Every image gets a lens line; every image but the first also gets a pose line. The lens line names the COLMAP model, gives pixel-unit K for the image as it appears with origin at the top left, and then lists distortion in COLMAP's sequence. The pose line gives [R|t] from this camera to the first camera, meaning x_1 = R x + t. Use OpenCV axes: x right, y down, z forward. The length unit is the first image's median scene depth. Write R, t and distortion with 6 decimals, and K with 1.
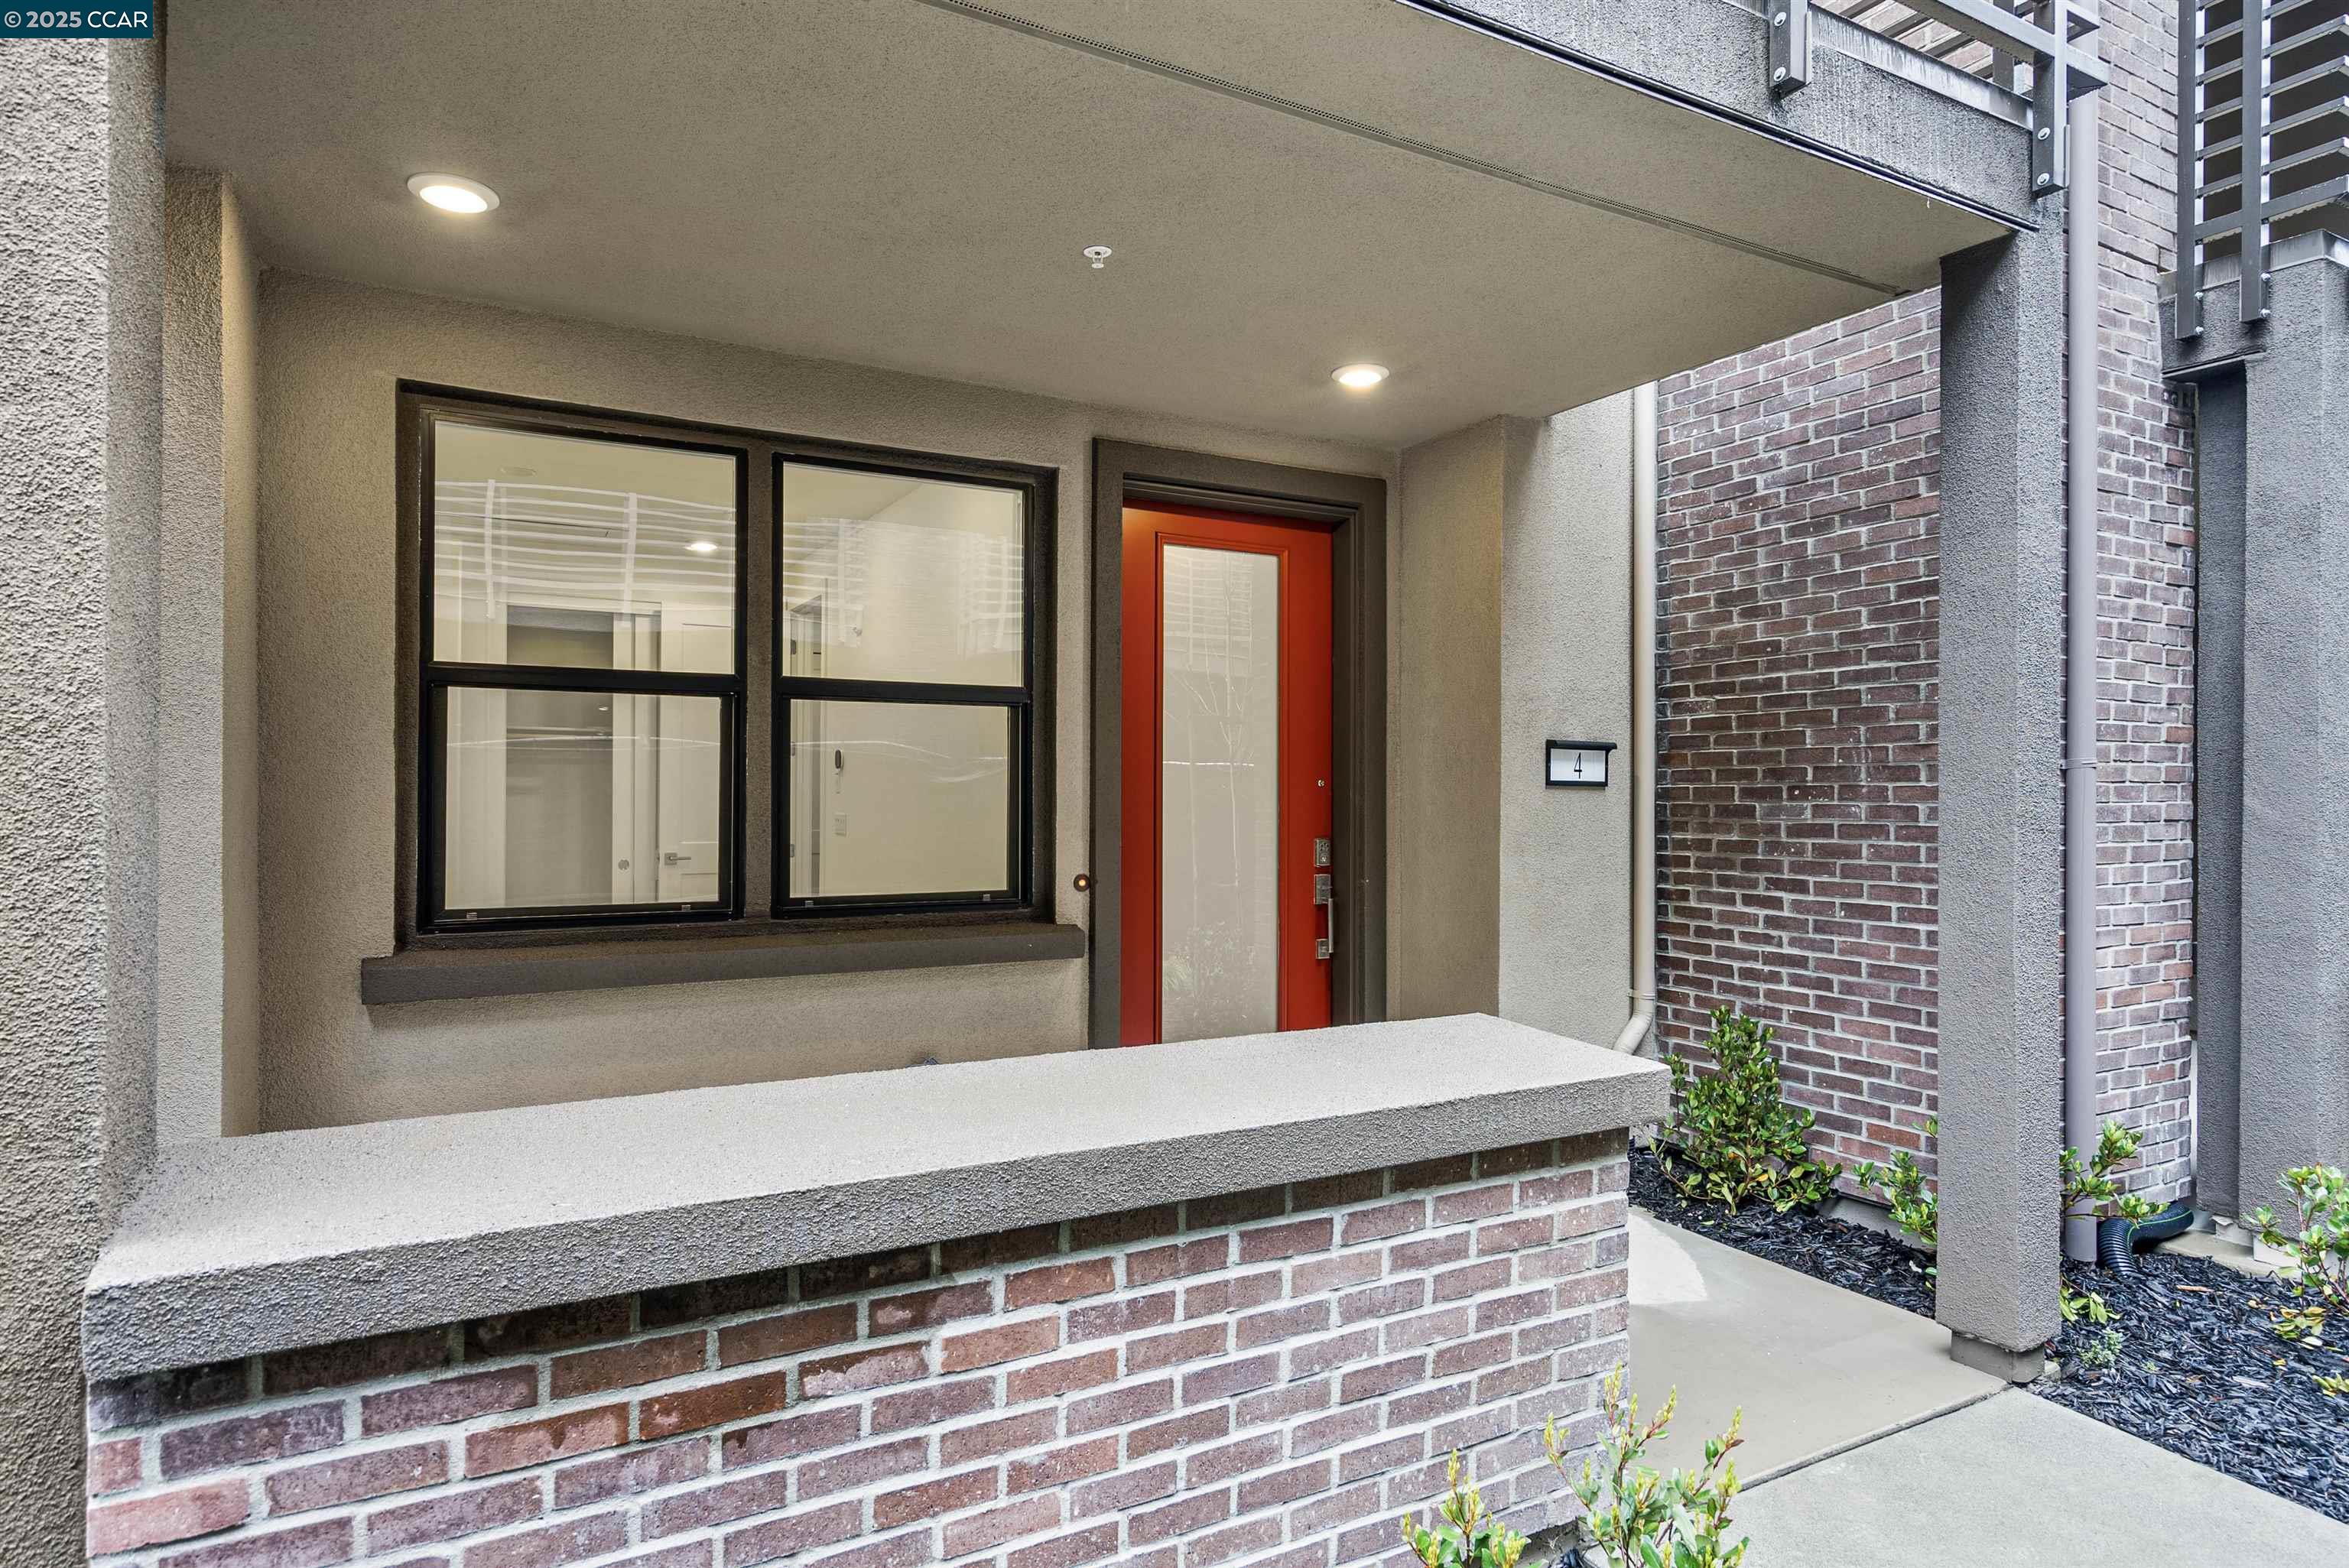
lens RADIAL K [[1350.9, 0, 1188.3], [0, 1350.9, 780.9], [0, 0, 1]] dist [0.005452, 0.002927]
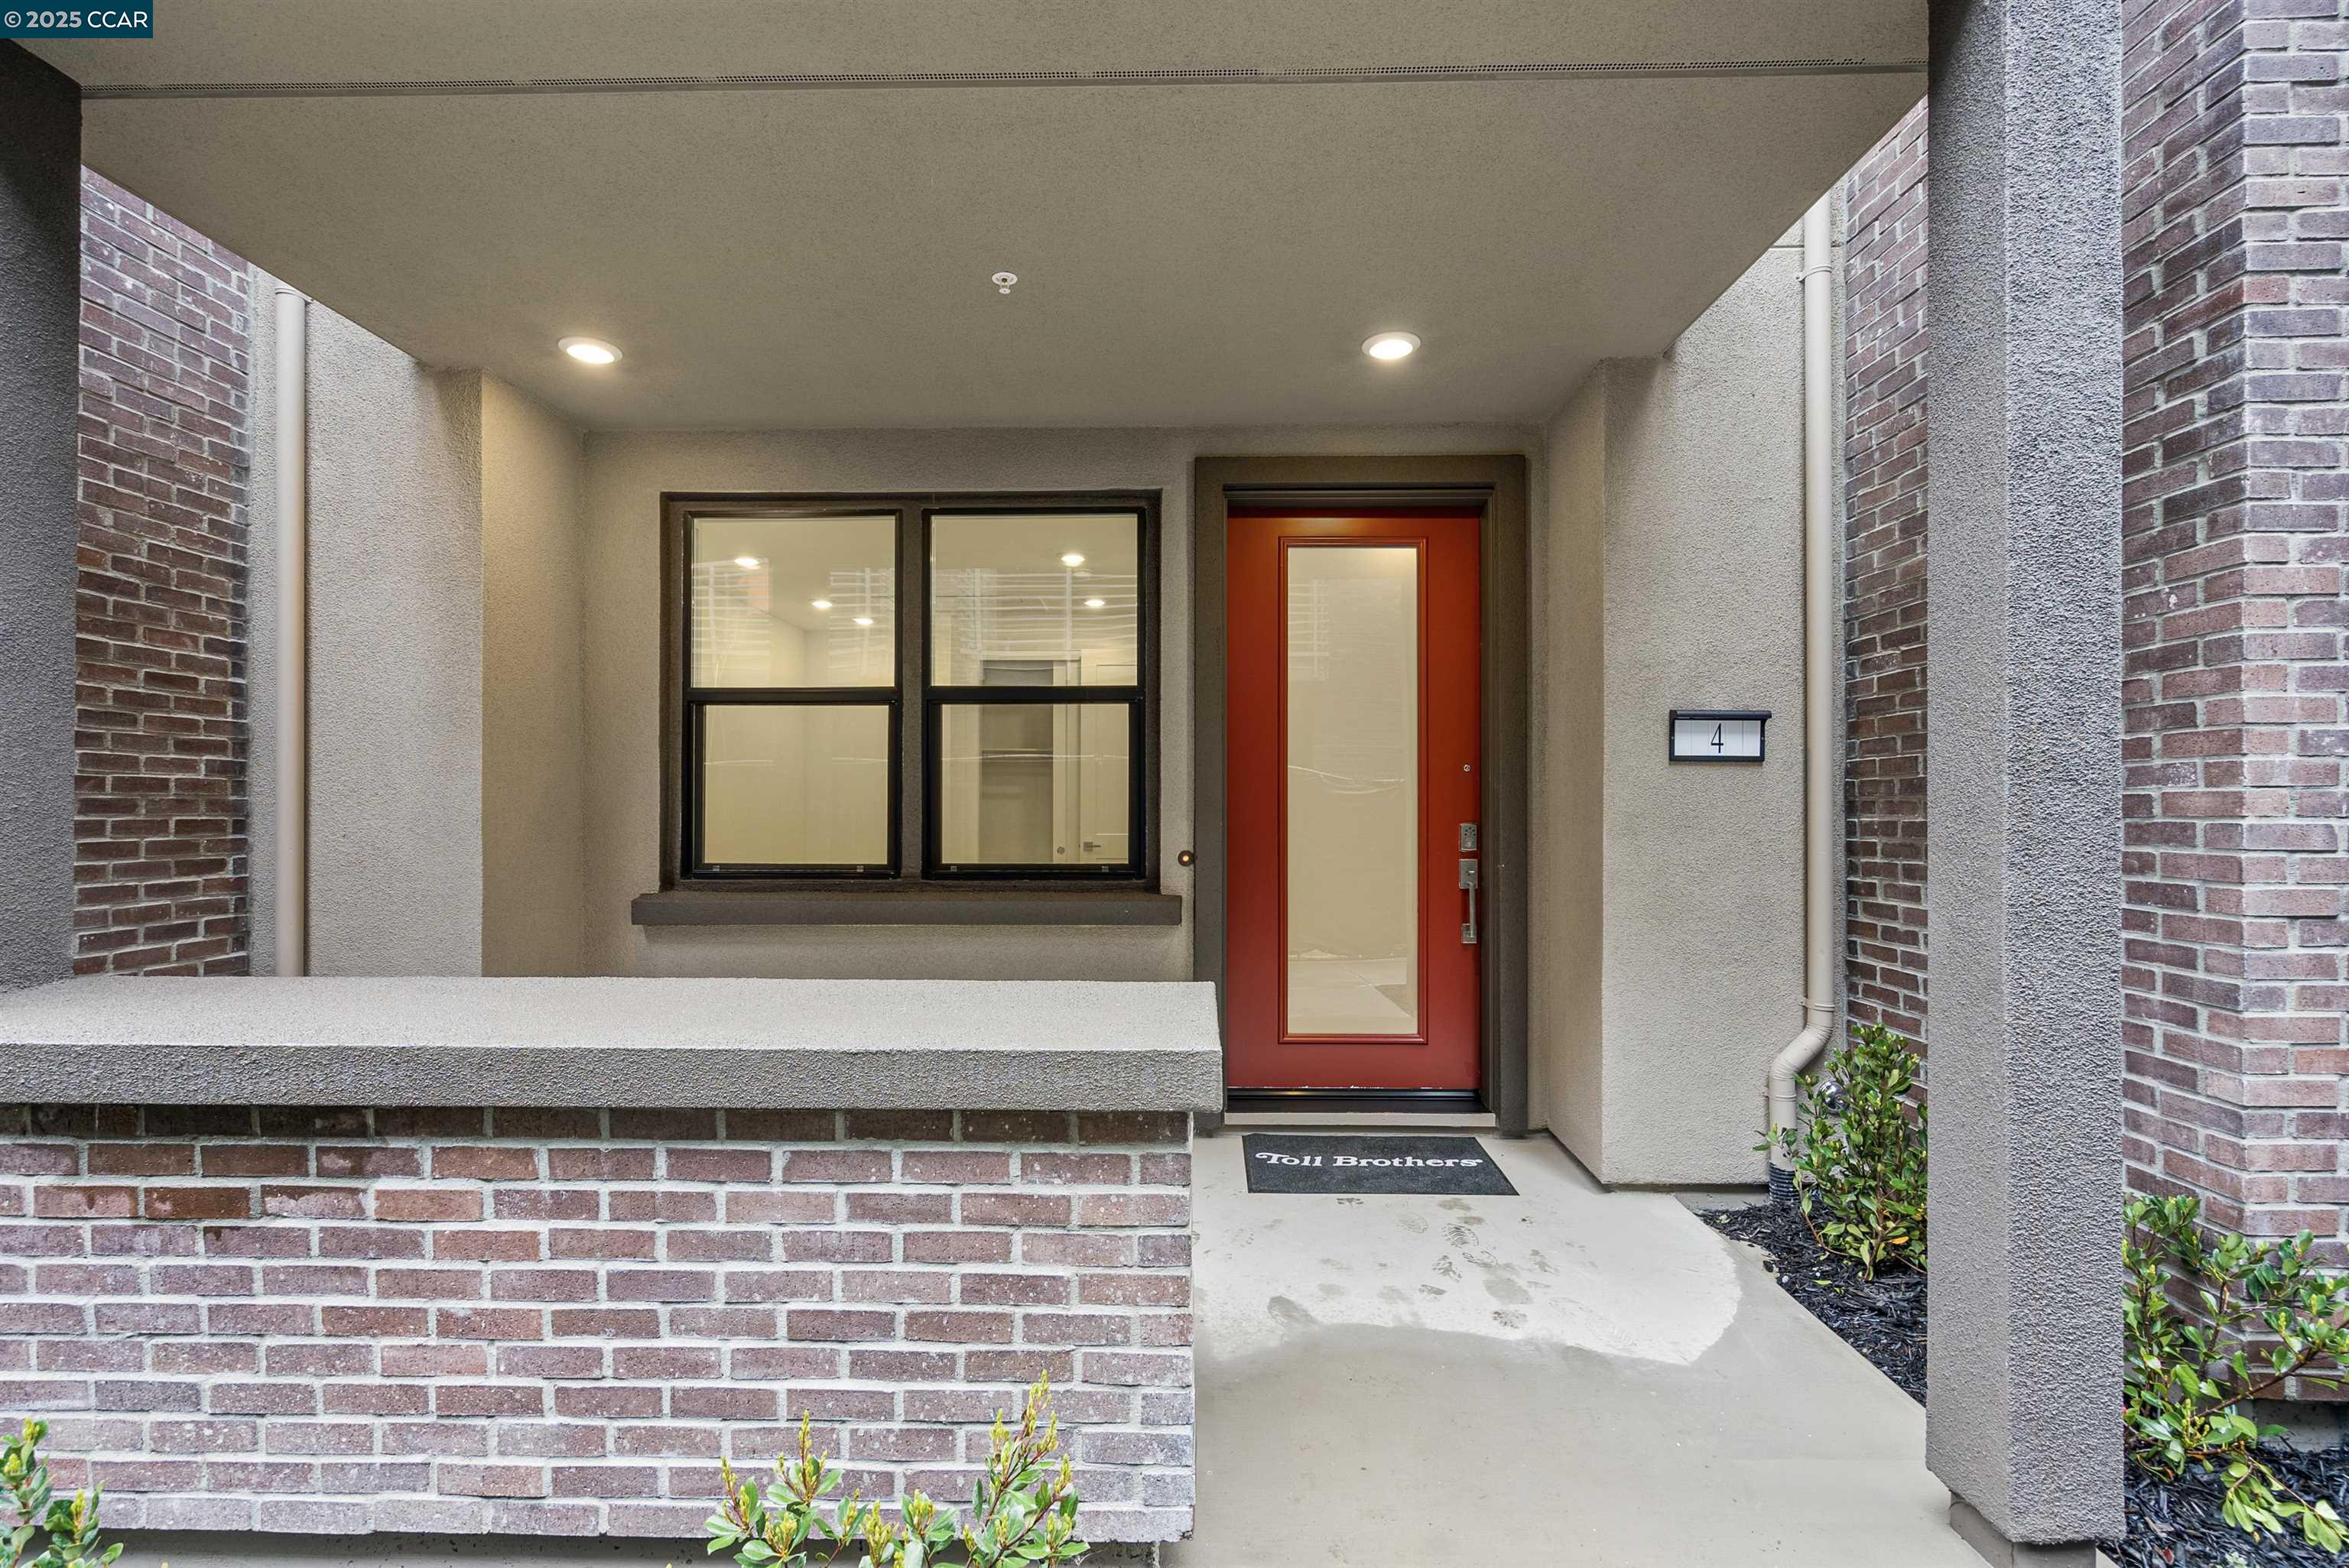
lens RADIAL K [[1100.9, 0, 1175.7], [0, 1100.9, 803.2], [0, 0, 1]] dist [-0.004190, 0.002215]
pose [[0.858878, -0.008630, -0.512108, 0.445530], [0.008025, 0.999962, -0.003392, 0.038834], [0.512118, -0.001196, 0.858915, 0.255289]]
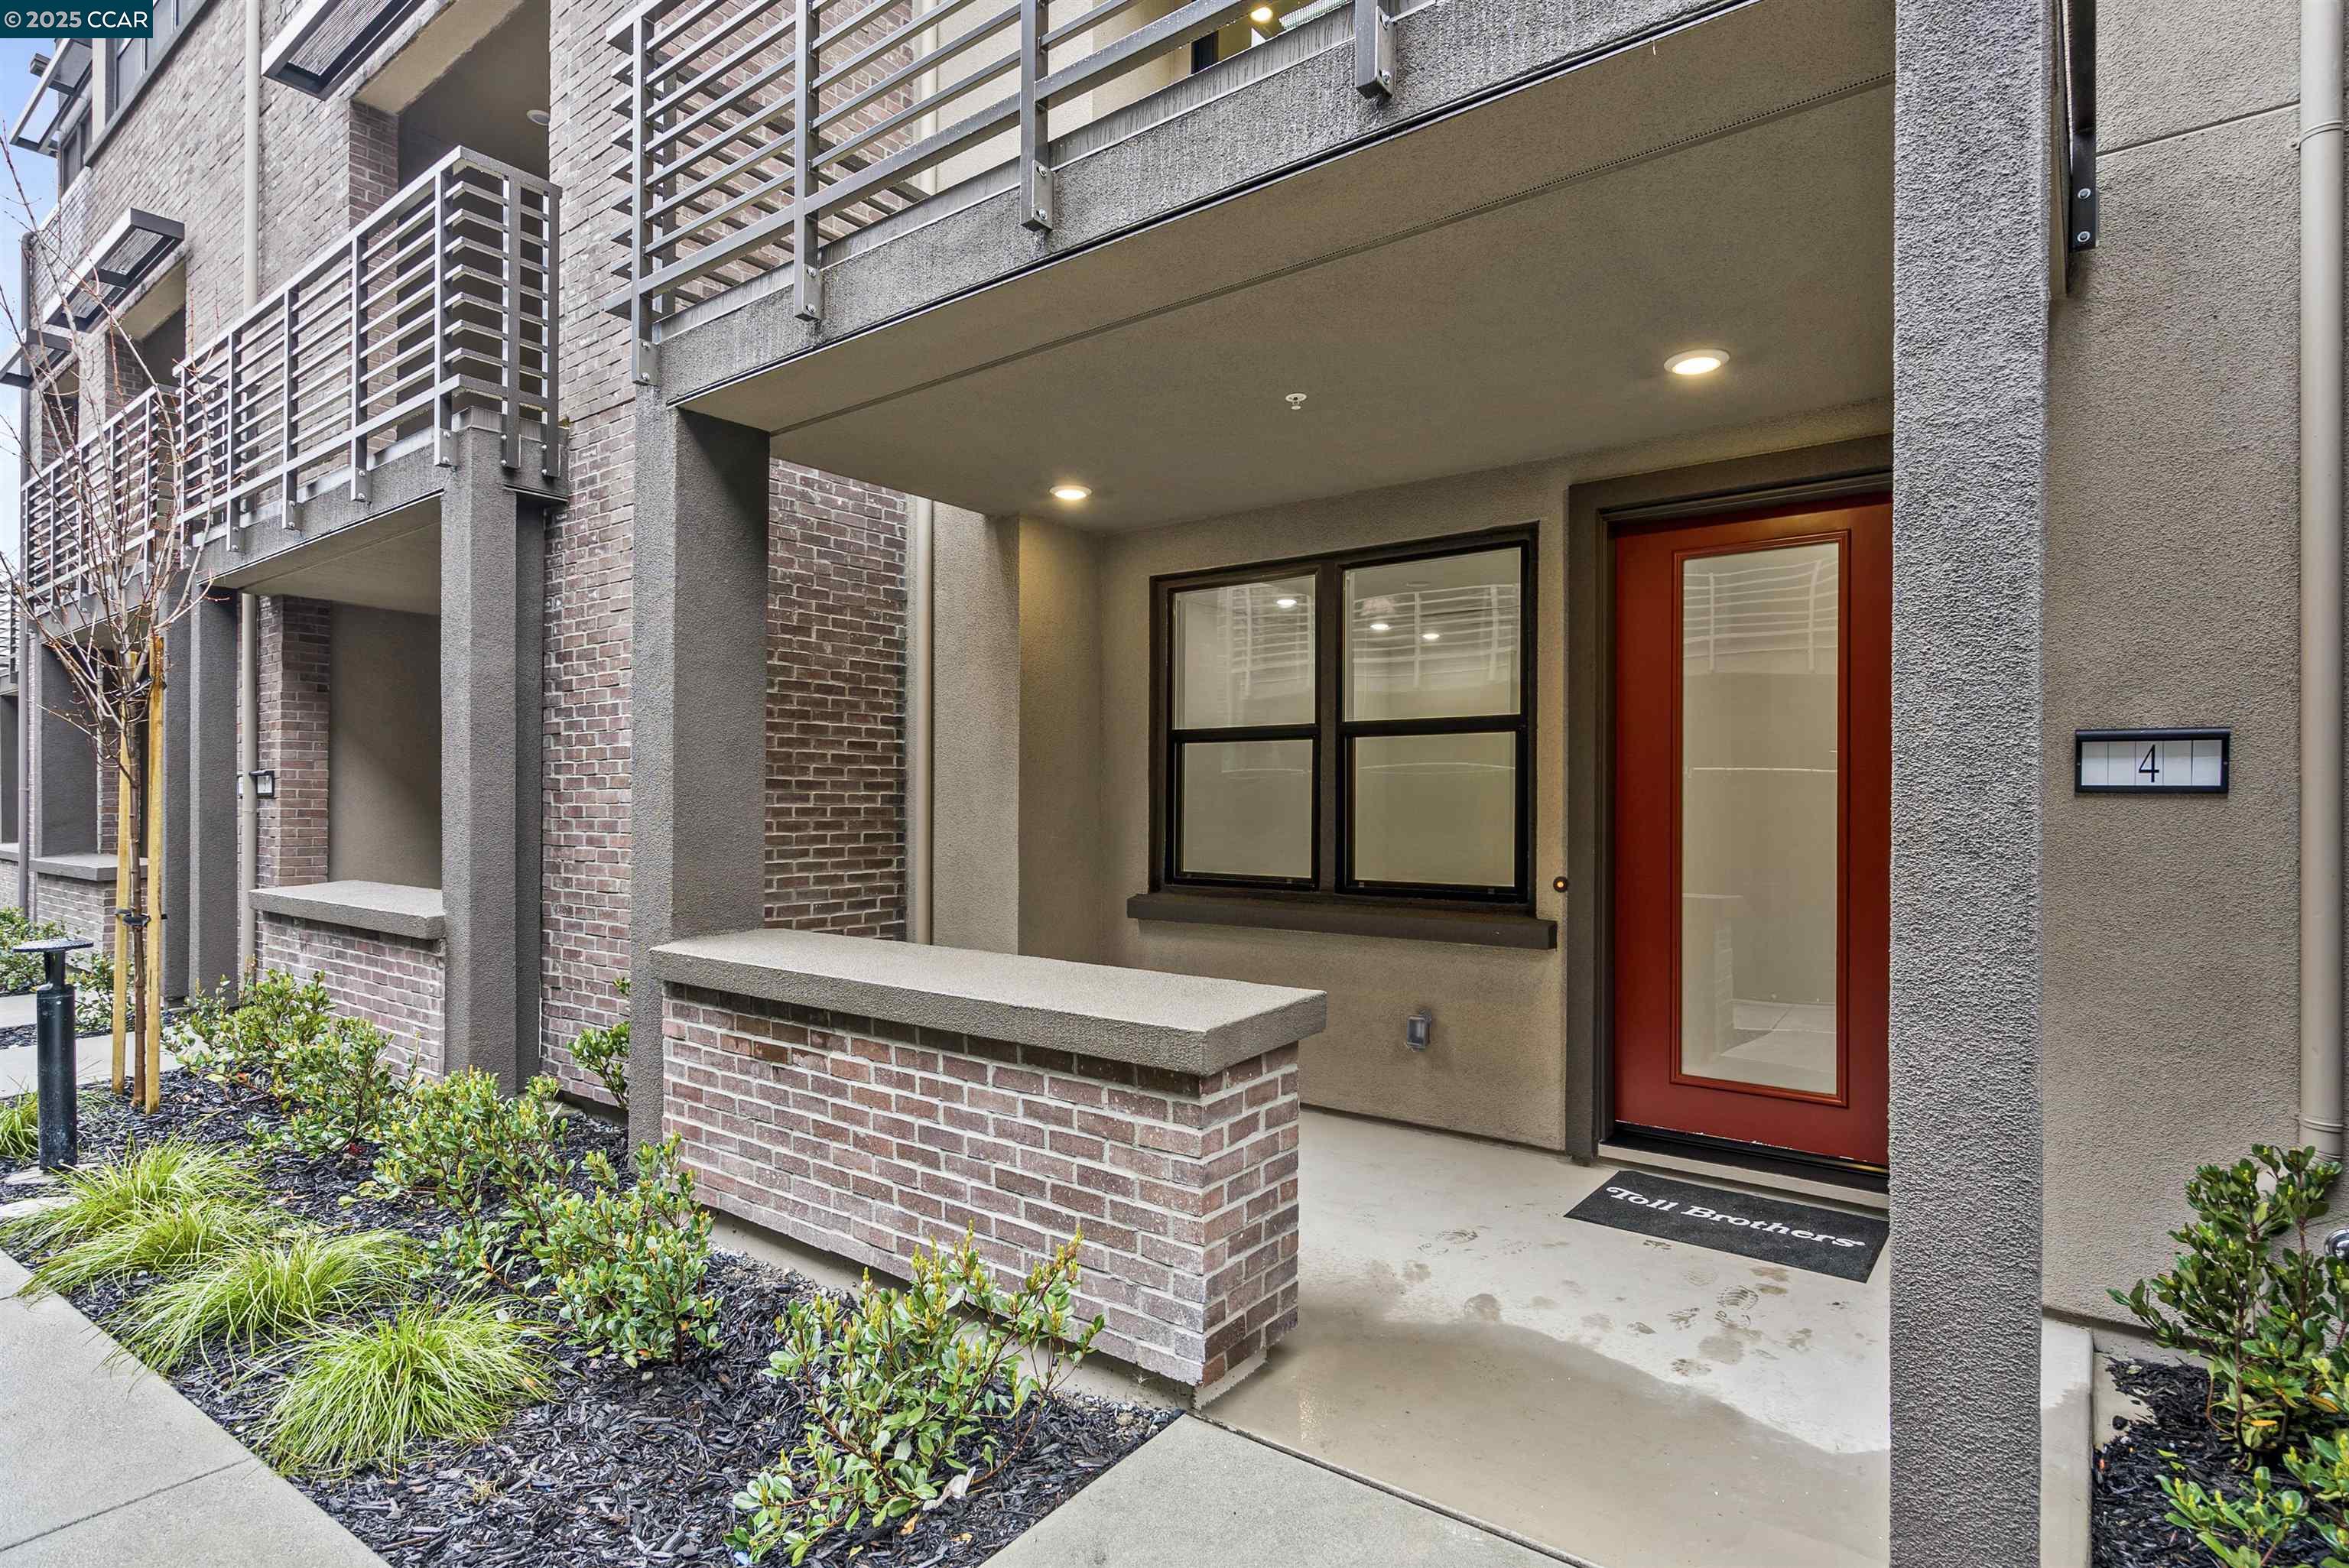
lens RADIAL K [[1213.2, 0, 1156.7], [0, 1213.2, 791.5], [0, 0, 1]] dist [-0.001317, 0.002857]
pose [[0.375460, -0.013061, -0.926747, 0.855924], [0.004765, 0.999915, -0.012161, 0.010518], [0.926827, 0.000150, 0.375490, 0.366775]]
